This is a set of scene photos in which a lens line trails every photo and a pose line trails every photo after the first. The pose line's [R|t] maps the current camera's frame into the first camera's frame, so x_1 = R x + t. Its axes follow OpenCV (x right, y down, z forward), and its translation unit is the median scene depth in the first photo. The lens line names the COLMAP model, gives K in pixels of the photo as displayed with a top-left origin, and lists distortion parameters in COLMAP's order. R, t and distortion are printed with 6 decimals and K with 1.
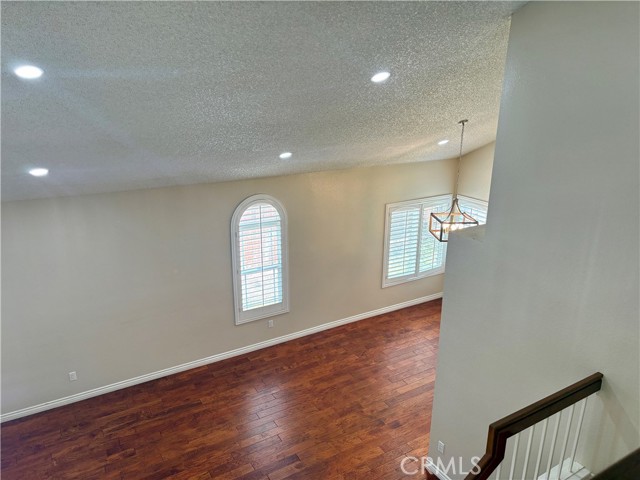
lens RADIAL K [[482.2, 0, 320.0], [0, 482.2, 240.0], [0, 0, 1]] dist [0.058246, -0.056271]
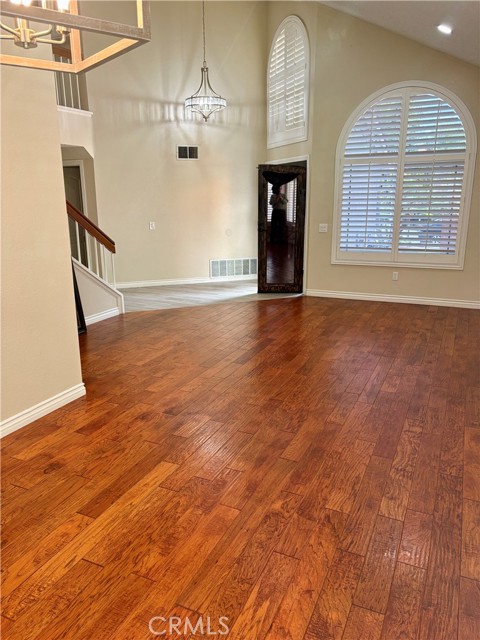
lens RADIAL K [[482.2, 0, 241.7], [0, 482.2, 316.5], [0, 0, 1]] dist [0.058246, -0.056271]
pose [[-0.826459, 0.141642, -0.544888, 0.325244], [-0.168228, 0.861488, 0.479101, -0.028839], [0.537275, 0.487623, -0.688156, 1.246917]]
